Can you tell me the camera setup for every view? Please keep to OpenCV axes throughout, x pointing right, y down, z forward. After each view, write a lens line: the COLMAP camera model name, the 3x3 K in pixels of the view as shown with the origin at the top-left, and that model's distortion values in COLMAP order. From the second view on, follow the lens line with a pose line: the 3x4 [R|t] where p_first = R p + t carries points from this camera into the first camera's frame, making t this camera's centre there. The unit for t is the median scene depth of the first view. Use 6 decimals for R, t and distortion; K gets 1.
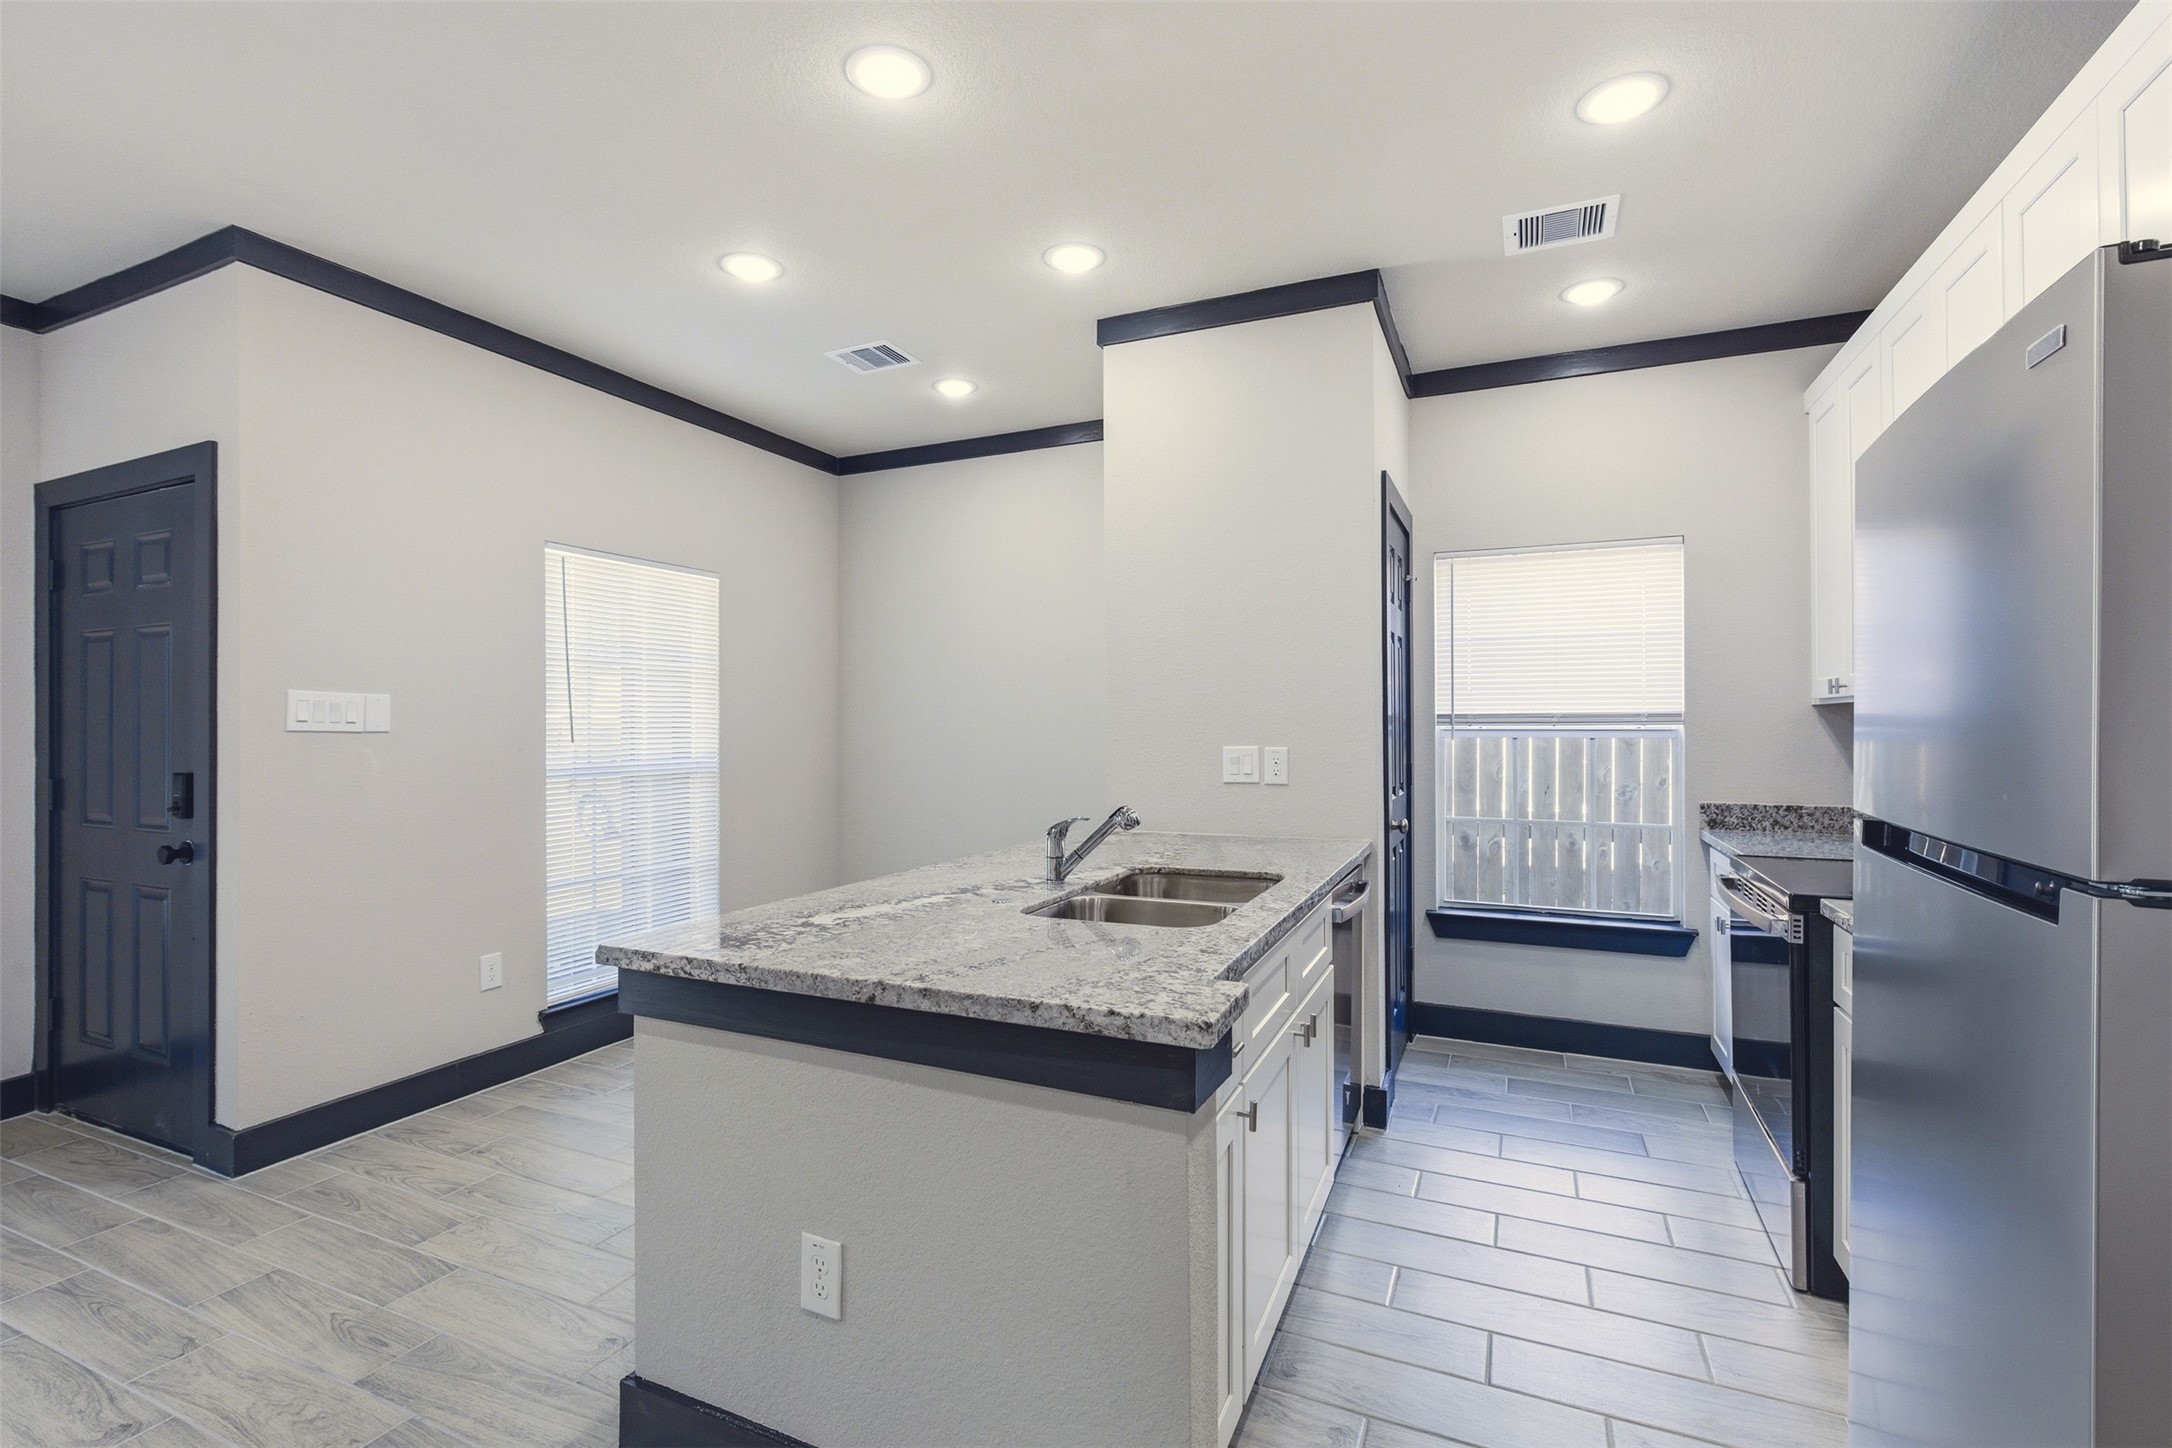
lens RADIAL K [[971.1, 0, 1066.7], [0, 971.1, 731.0], [0, 0, 1]] dist [-0.000923, -0.000012]
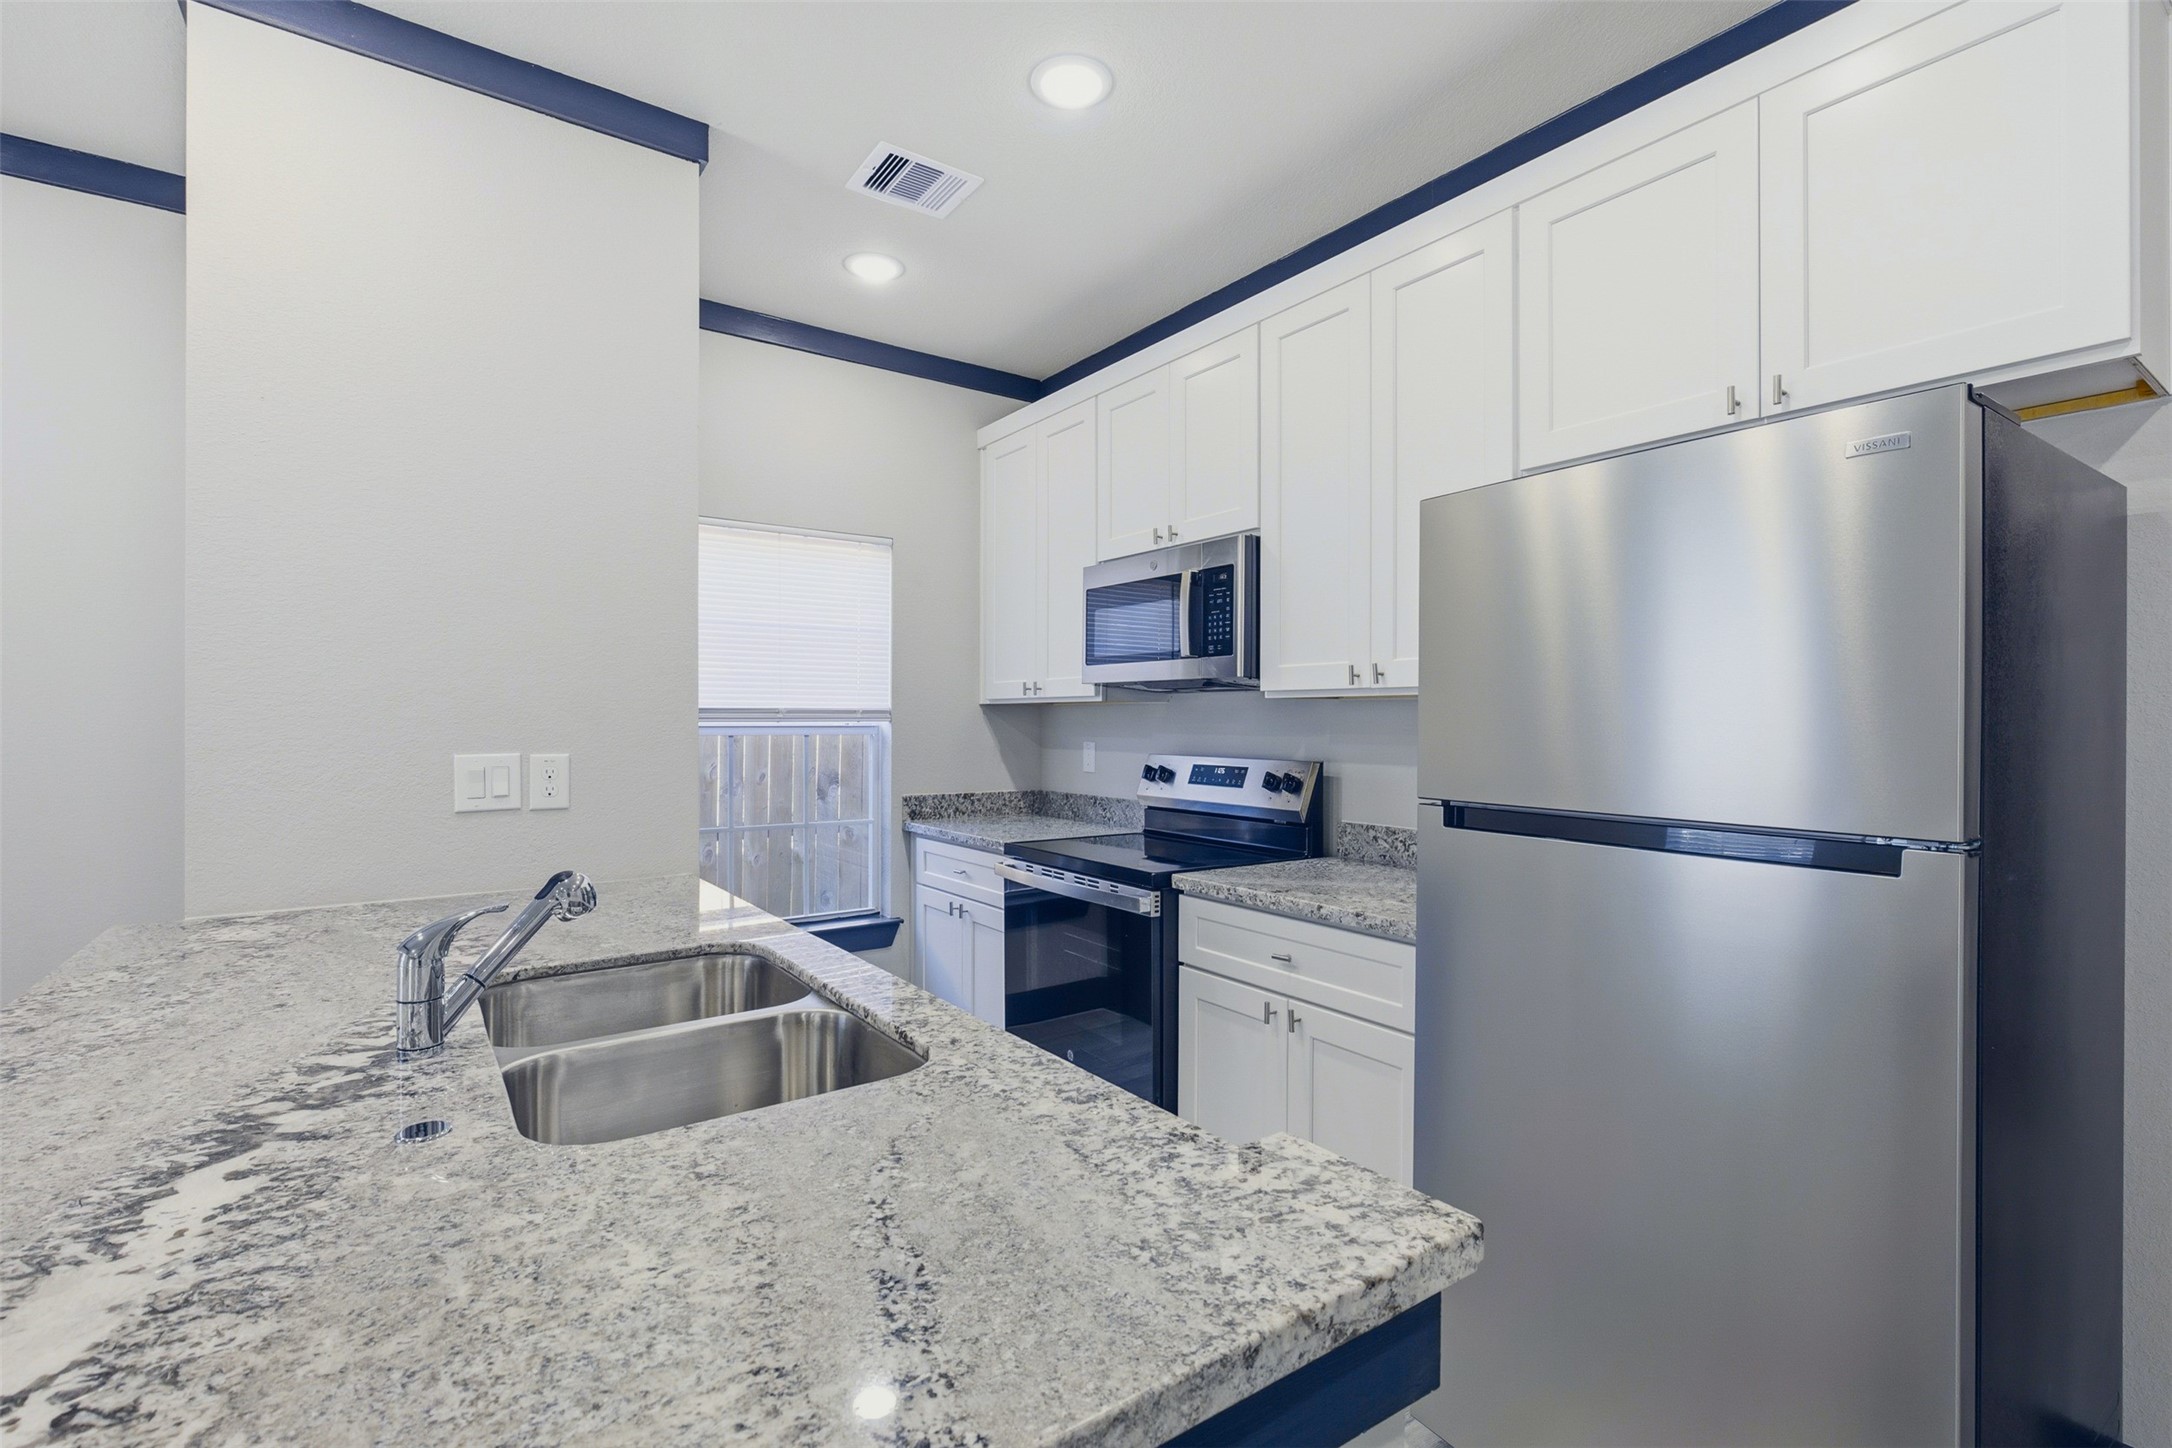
lens RADIAL K [[983.1, 0, 1086.0], [0, 983.1, 724.0], [0, 0, 1]] dist [-0.002120, -0.000238]
pose [[0.499076, -0.000721, 0.866558, -0.196372], [0.001058, 0.999999, 0.000222, -0.004085], [-0.866558, 0.000806, 0.499076, 0.351655]]
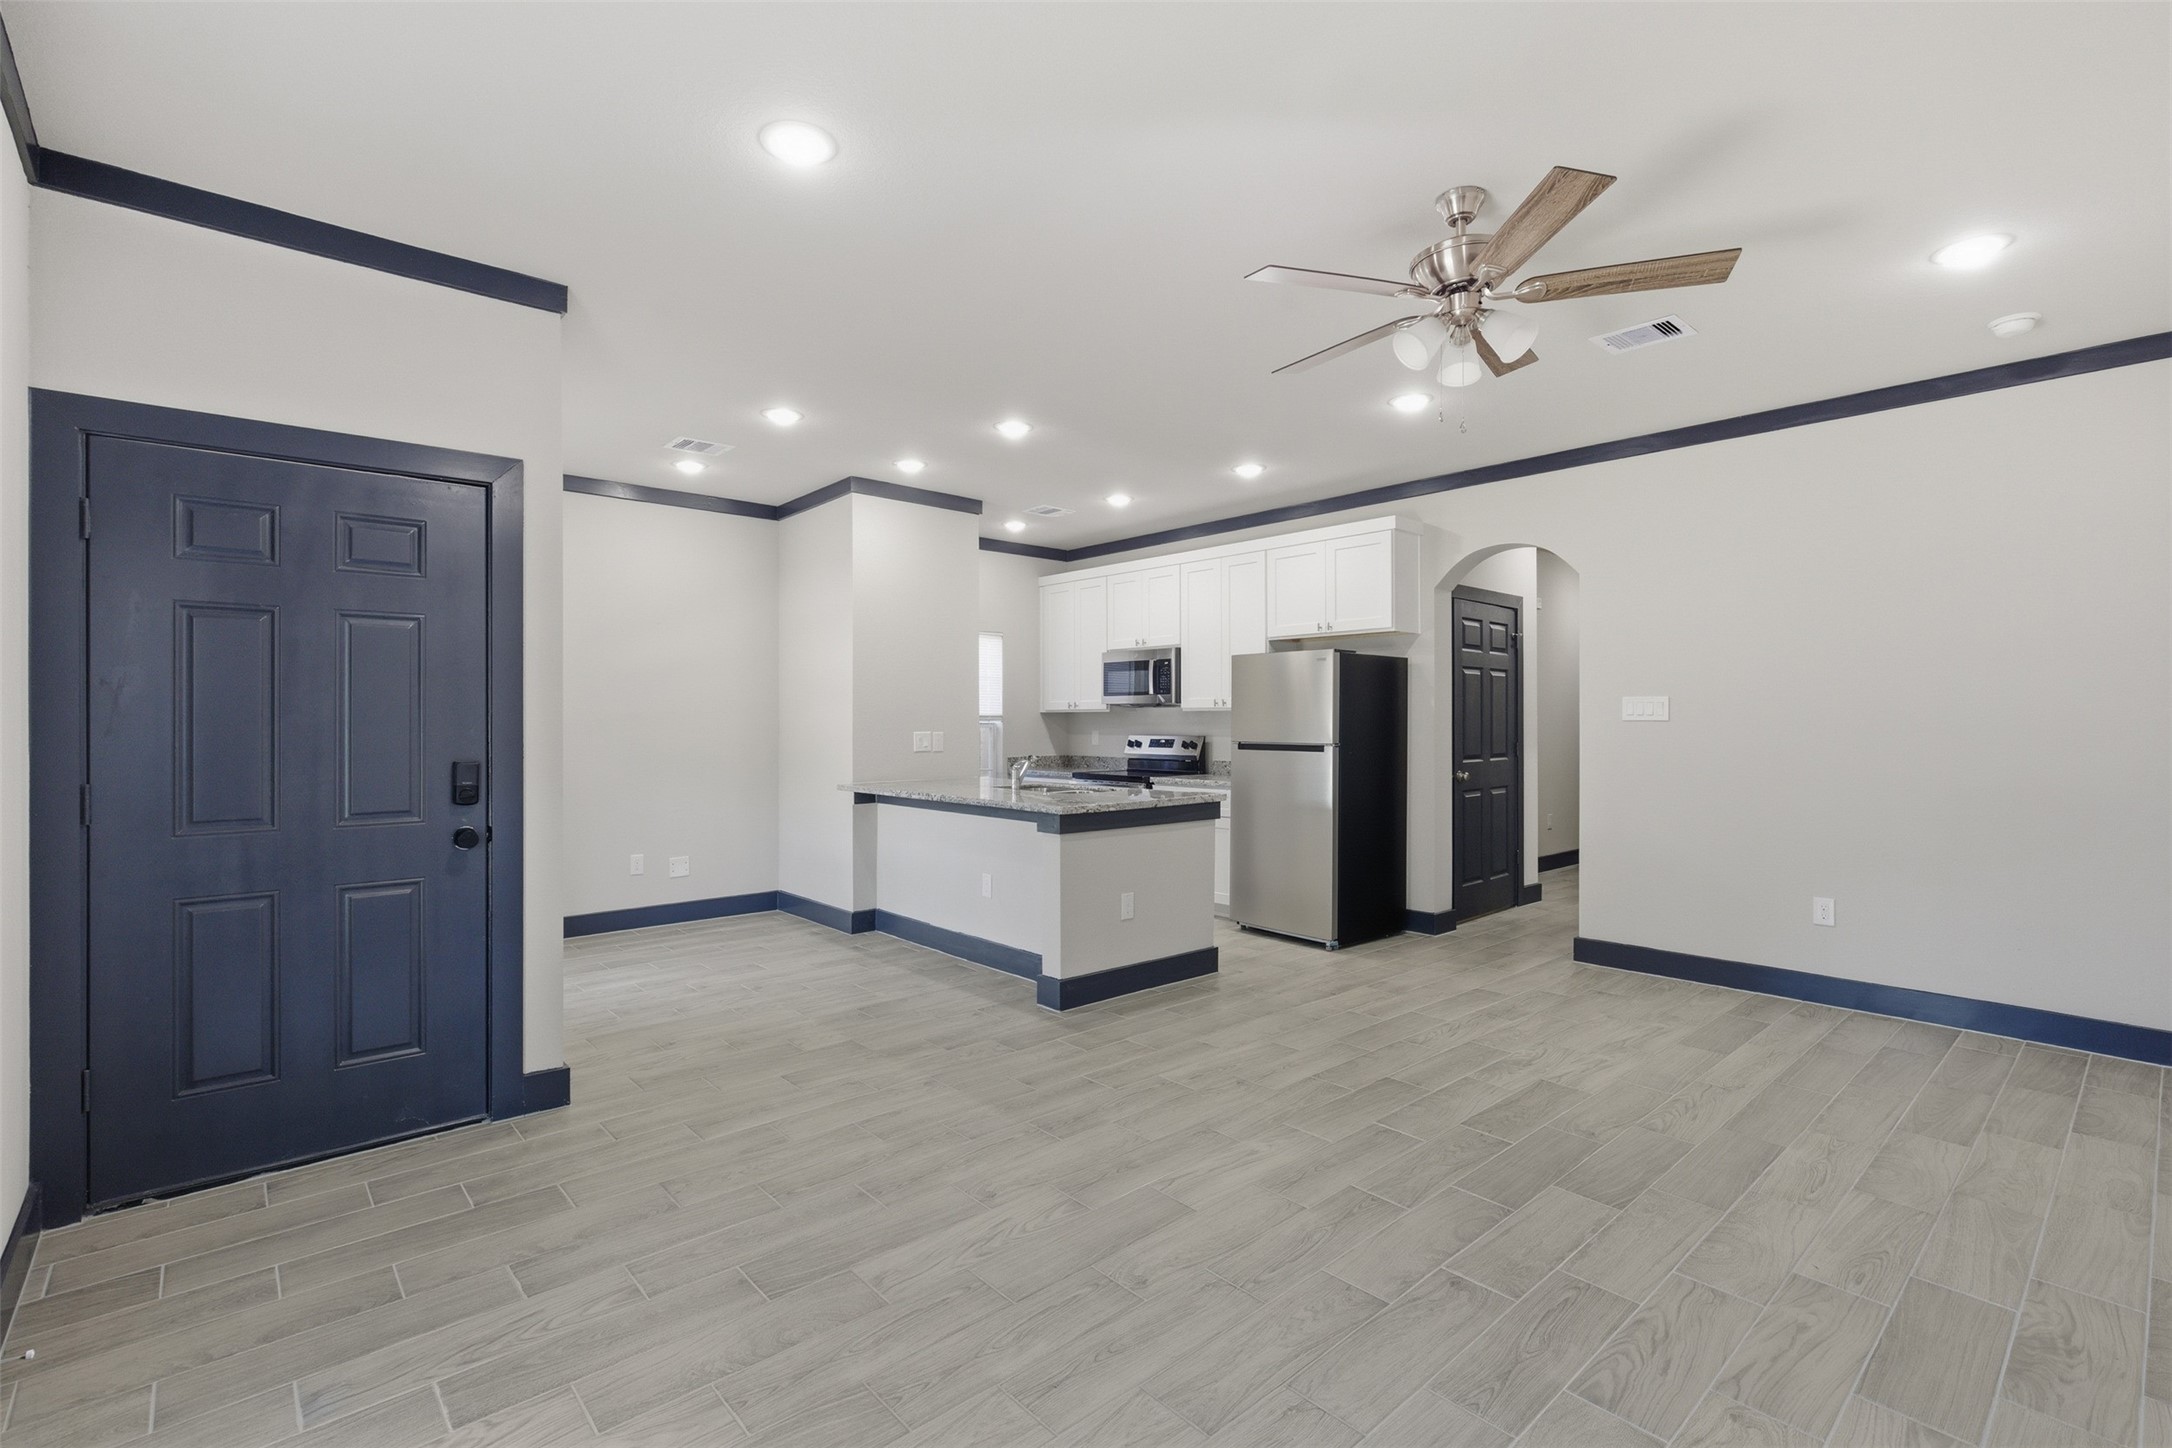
lens RADIAL K [[971.1, 0, 1066.7], [0, 971.1, 731.0], [0, 0, 1]] dist [-0.000923, -0.000012]
pose [[0.418128, -0.007254, 0.908359, -1.477254], [0.004868, 0.999972, 0.005745, 0.004985], [-0.908375, 0.002020, 0.418151, -0.033862]]
